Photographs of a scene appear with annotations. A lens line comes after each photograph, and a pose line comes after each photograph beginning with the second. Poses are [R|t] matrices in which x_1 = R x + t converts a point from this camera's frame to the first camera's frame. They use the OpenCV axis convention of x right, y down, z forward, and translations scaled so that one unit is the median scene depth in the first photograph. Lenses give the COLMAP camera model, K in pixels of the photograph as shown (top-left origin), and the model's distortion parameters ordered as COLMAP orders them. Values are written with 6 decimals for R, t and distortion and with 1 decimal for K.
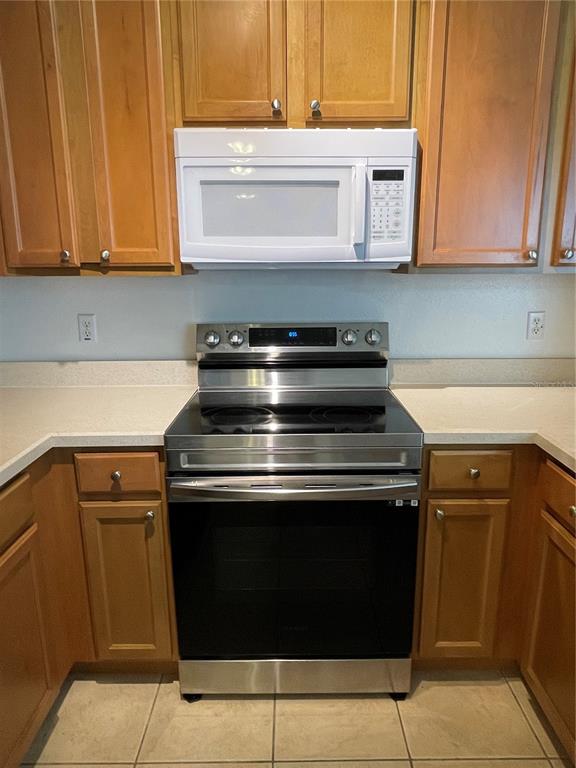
lens RADIAL K [[511.2, 0, 289.9], [0, 511.2, 387.7], [0, 0, 1]] dist [-0.000294, -0.004576]
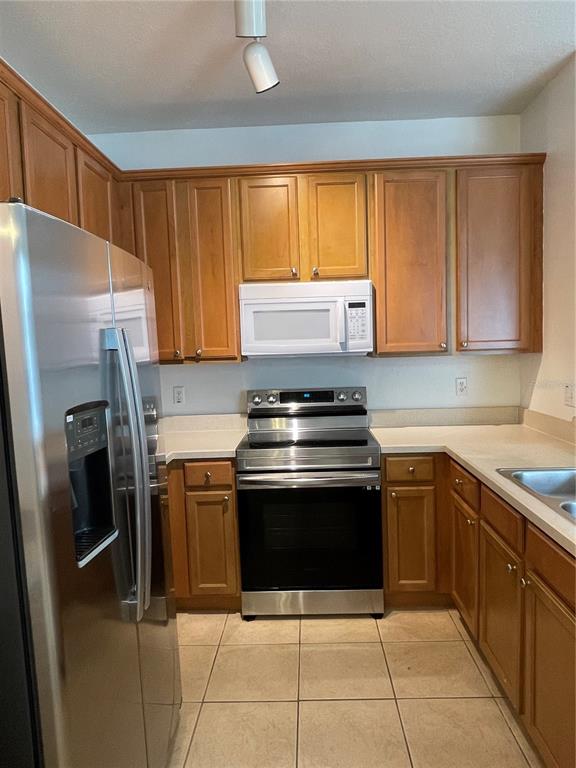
lens RADIAL K [[511.2, 0, 289.9], [0, 511.2, 387.7], [0, 0, 1]] dist [-0.000294, -0.004576]
pose [[0.999029, -0.024218, -0.036805, 0.015277], [0.018731, 0.989586, -0.142721, 0.122066], [0.039878, 0.141893, 0.989078, -0.731074]]
